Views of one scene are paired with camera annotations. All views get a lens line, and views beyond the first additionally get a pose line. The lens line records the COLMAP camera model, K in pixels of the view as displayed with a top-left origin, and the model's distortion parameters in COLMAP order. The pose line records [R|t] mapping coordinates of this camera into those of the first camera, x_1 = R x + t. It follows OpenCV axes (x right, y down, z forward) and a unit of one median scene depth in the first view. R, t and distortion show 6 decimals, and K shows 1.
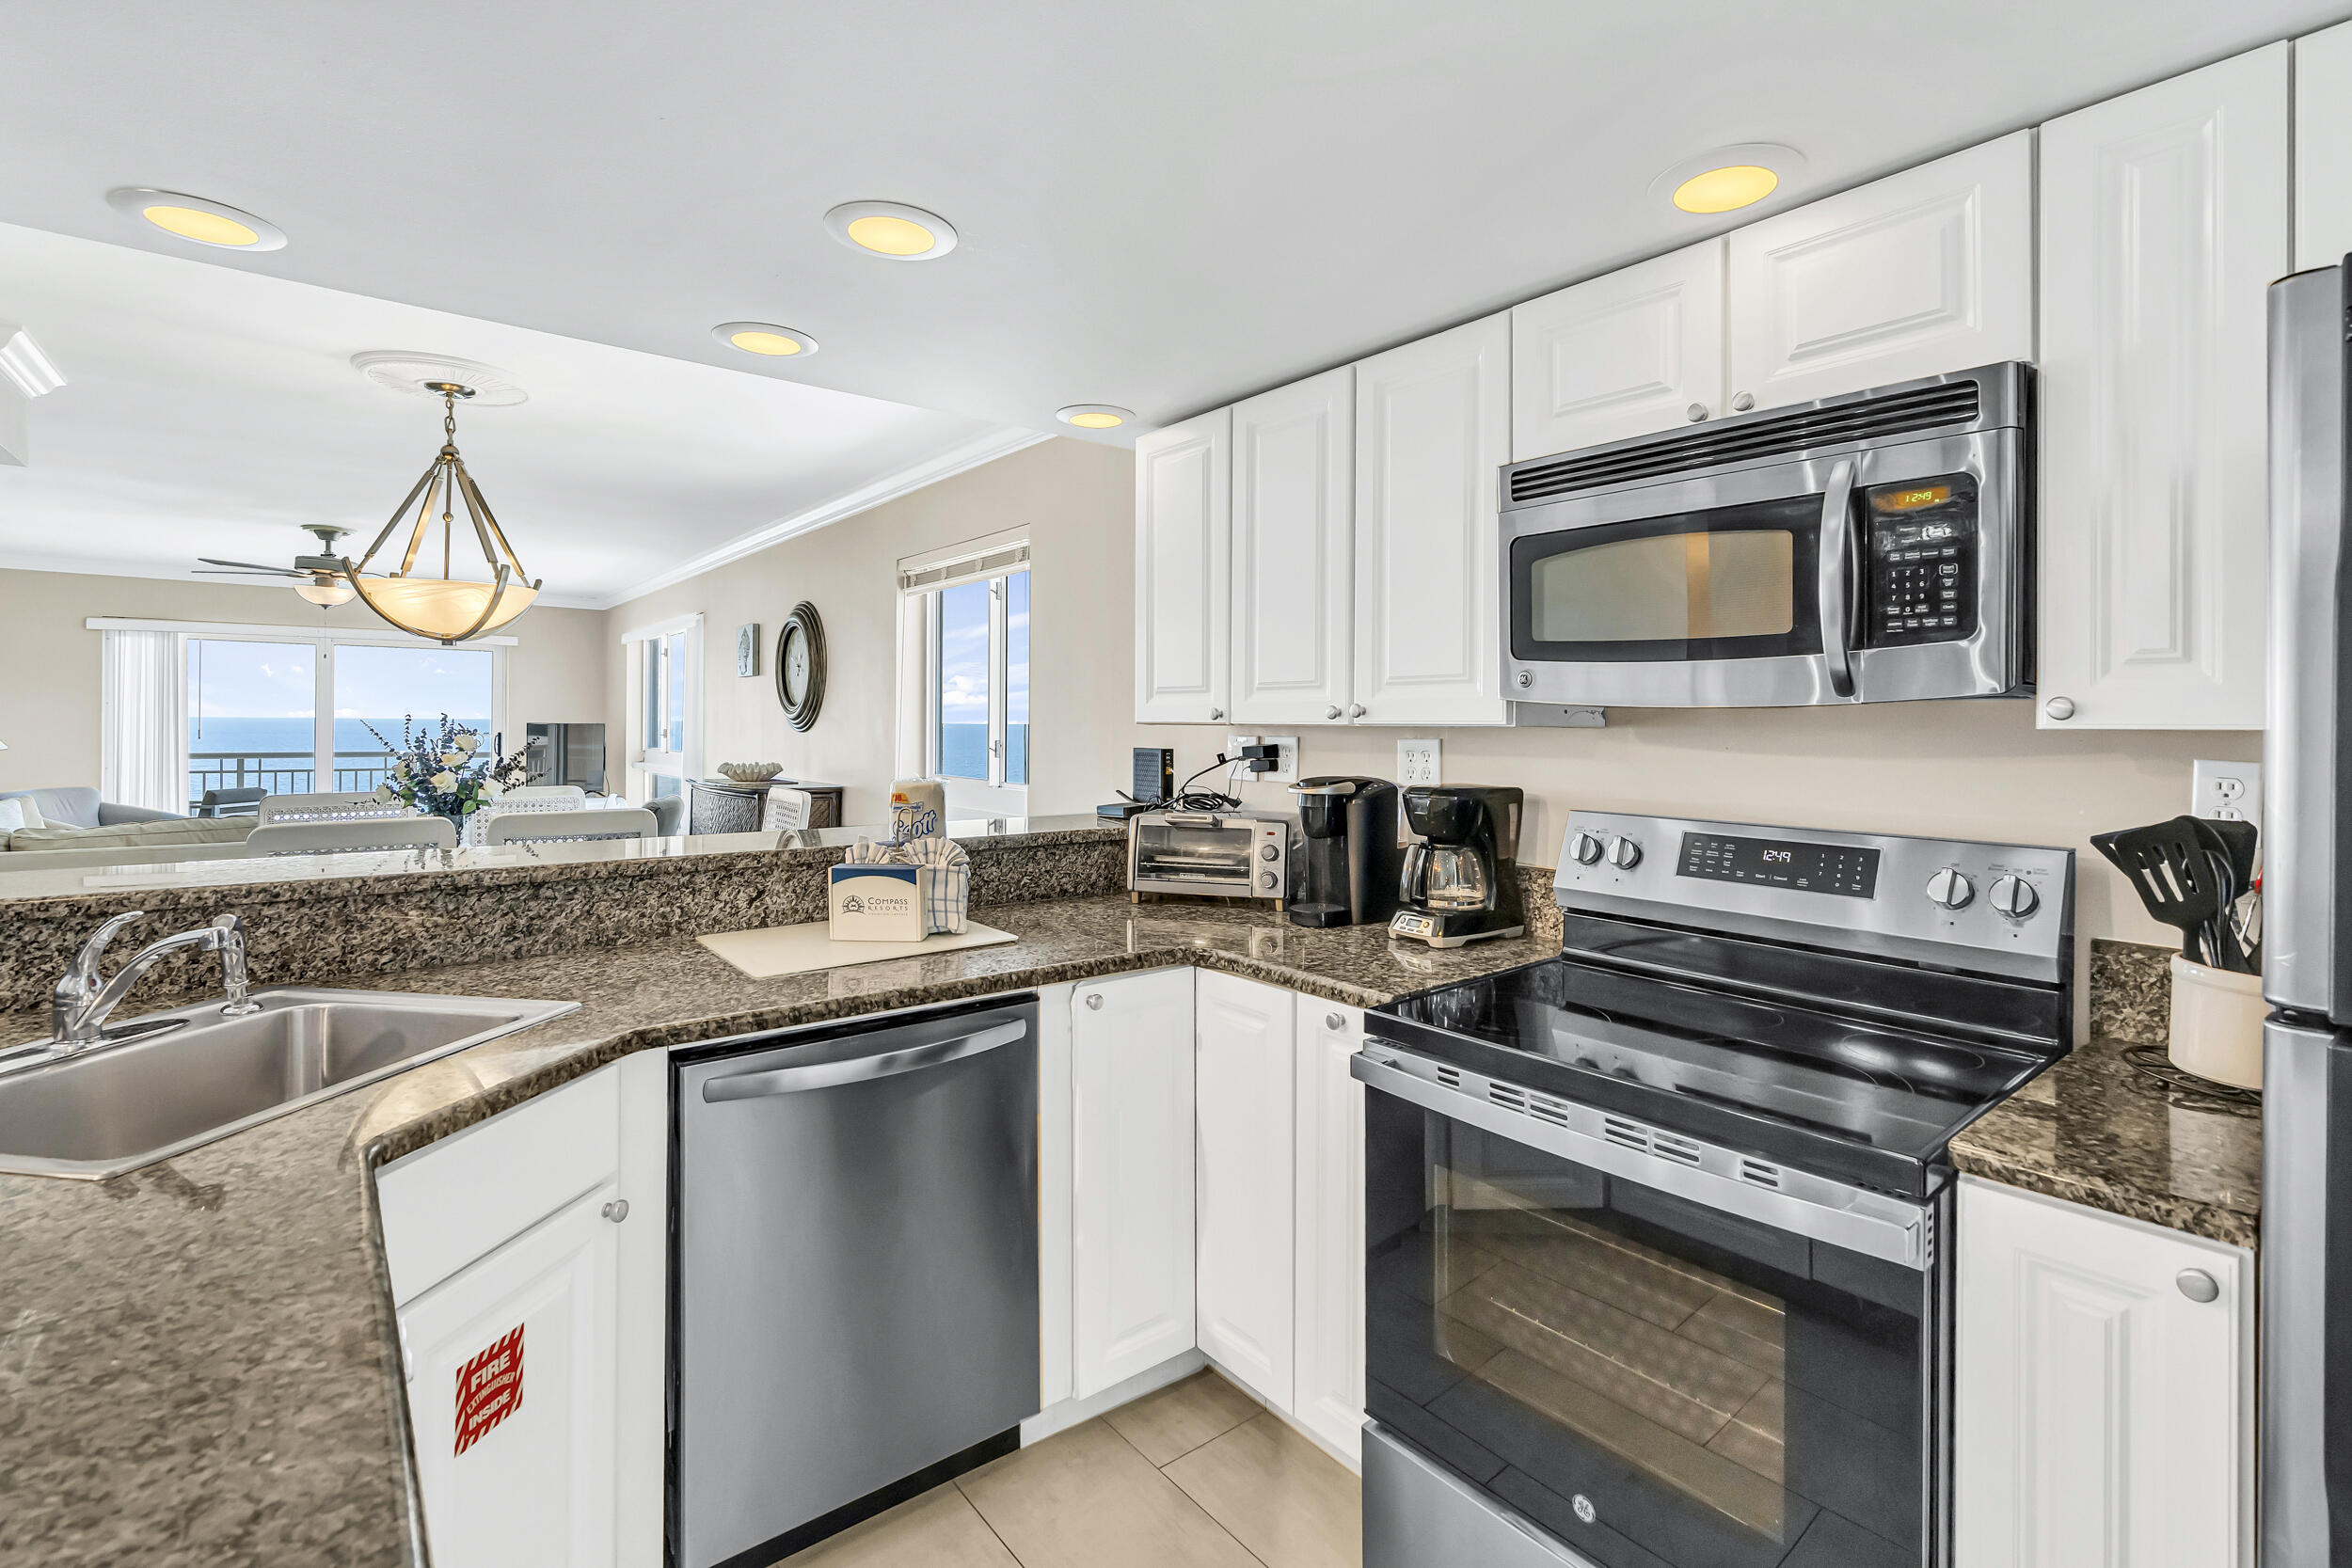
lens RADIAL K [[1072.9, 0, 1188.1], [0, 1072.9, 721.2], [0, 0, 1]] dist [-0.004445, -0.000105]
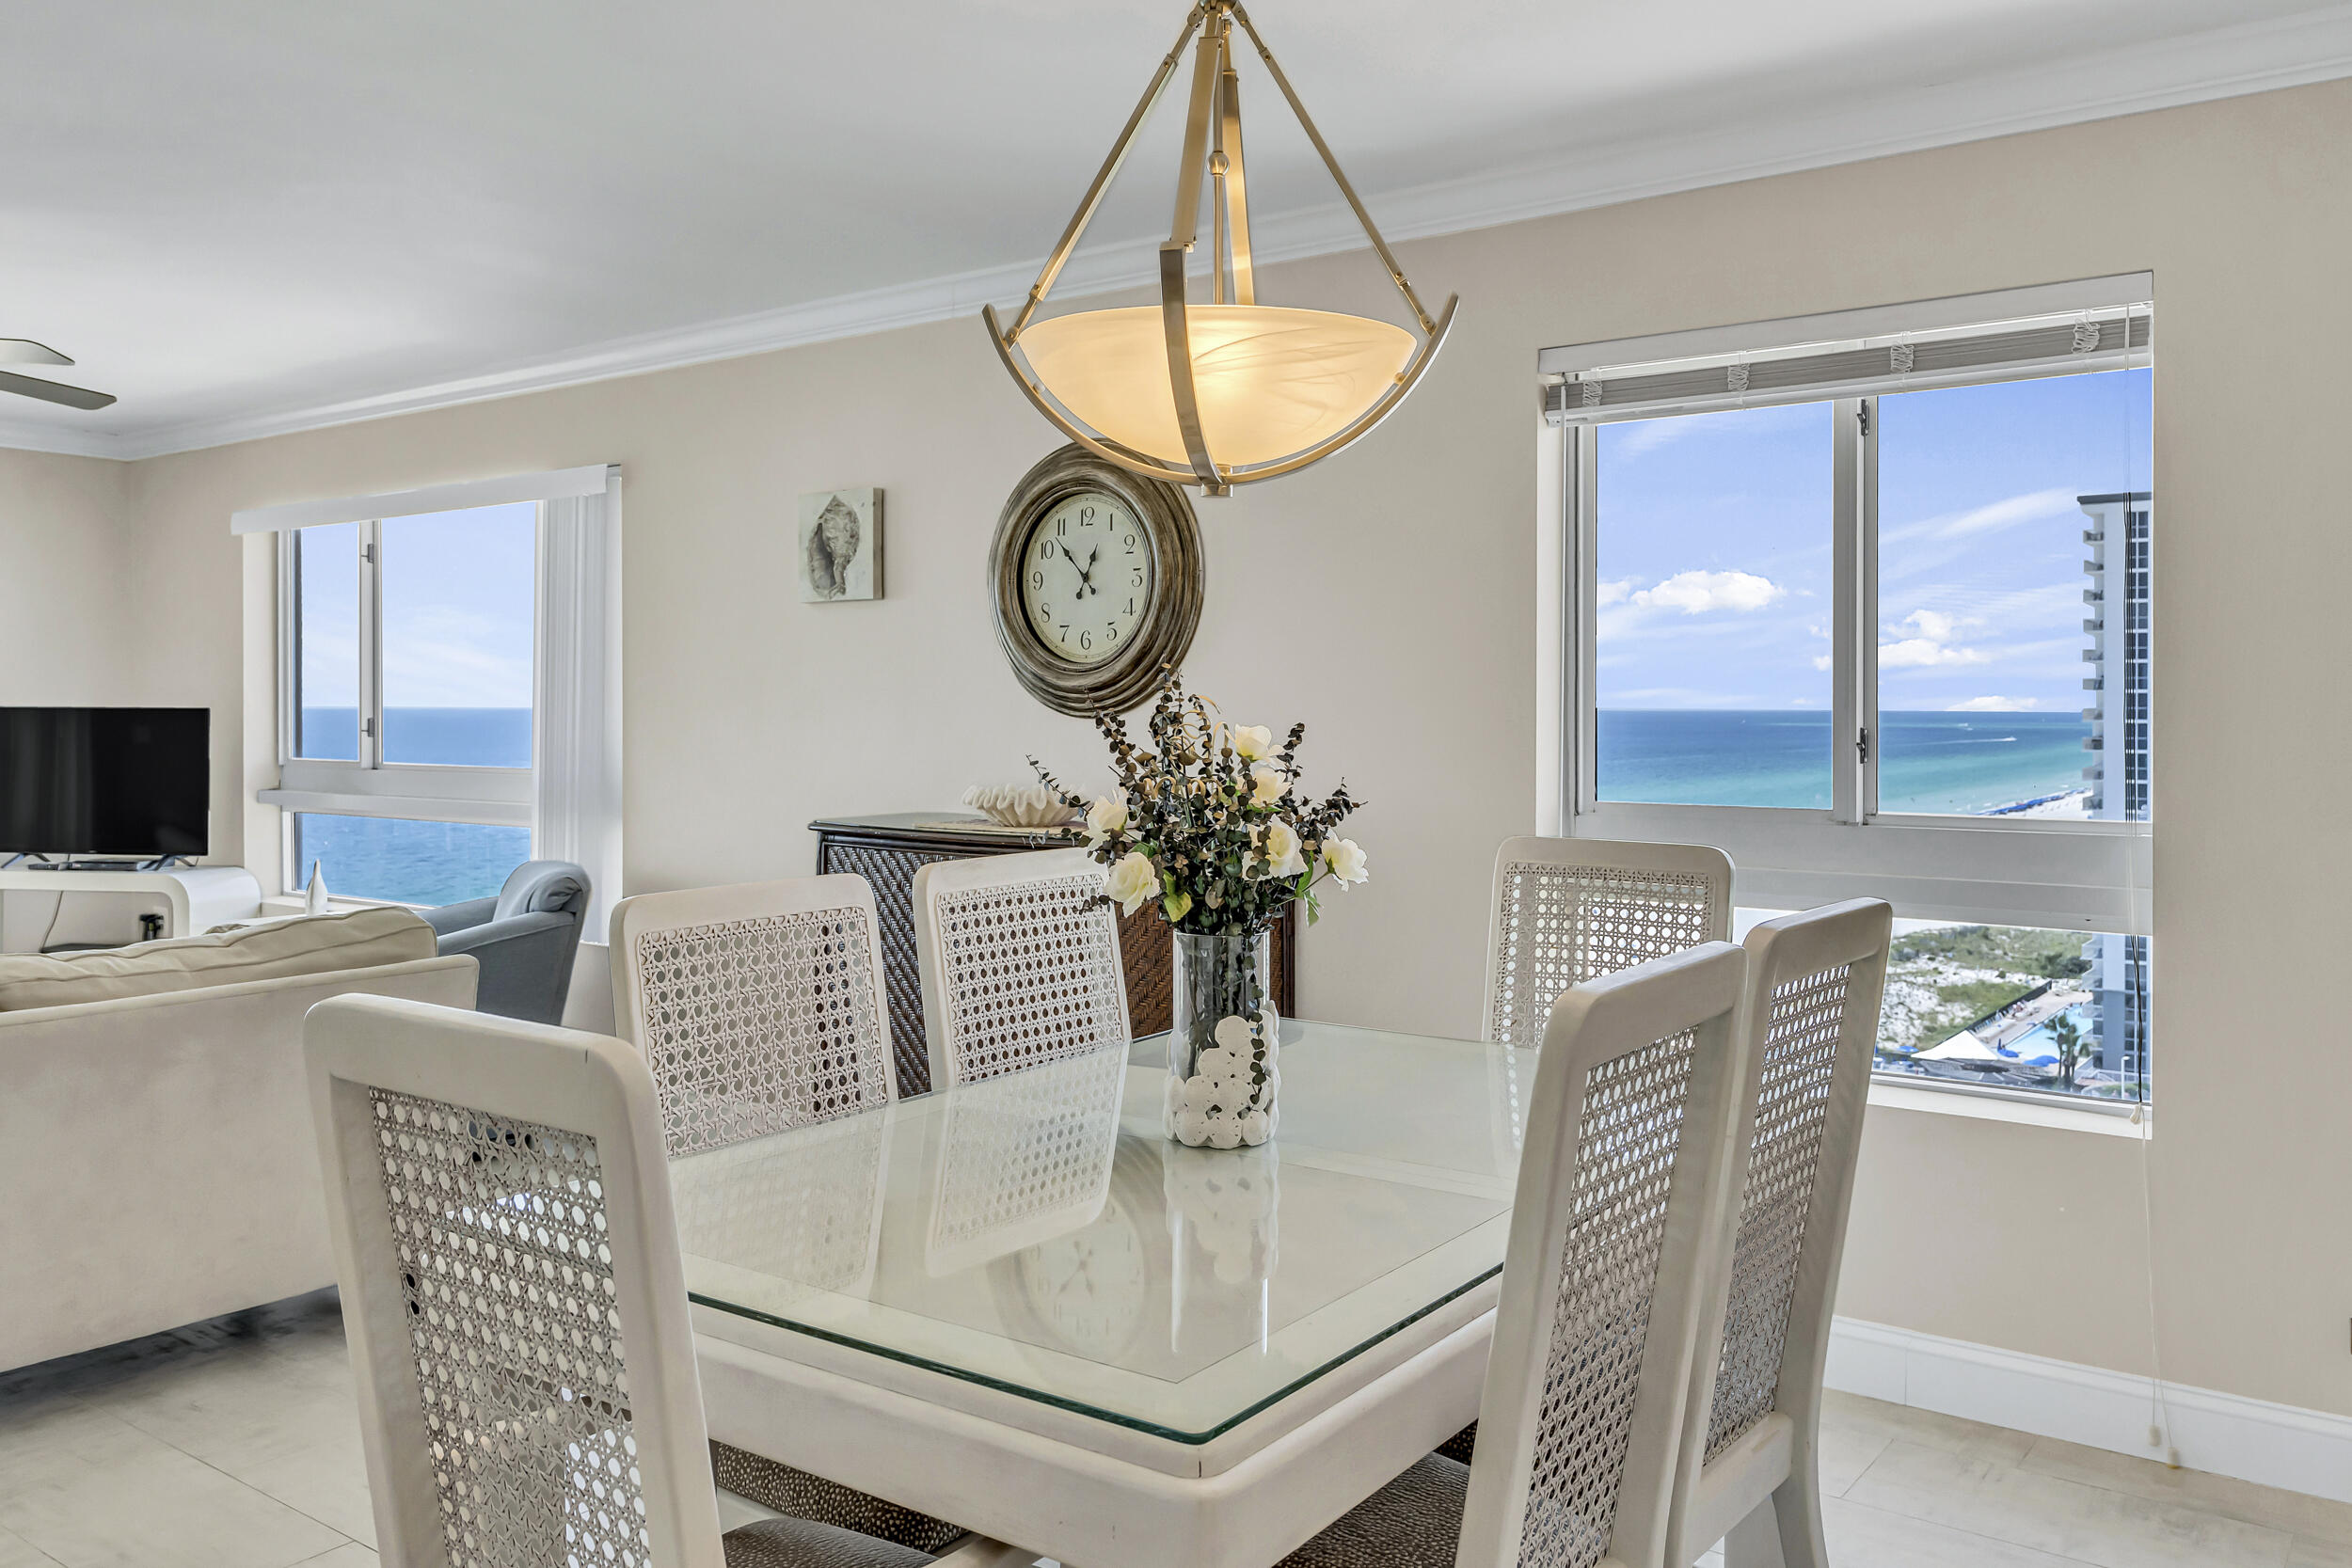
lens RADIAL K [[1825.2, 0, 1174.2], [0, 1825.2, 738.9], [0, 0, 1]] dist [0.005037, 0.004673]
pose [[0.966713, -0.013209, 0.255523, -1.479967], [0.007753, 0.999720, 0.022346, 0.005353], [-0.255746, -0.019621, 0.966545, 0.605022]]
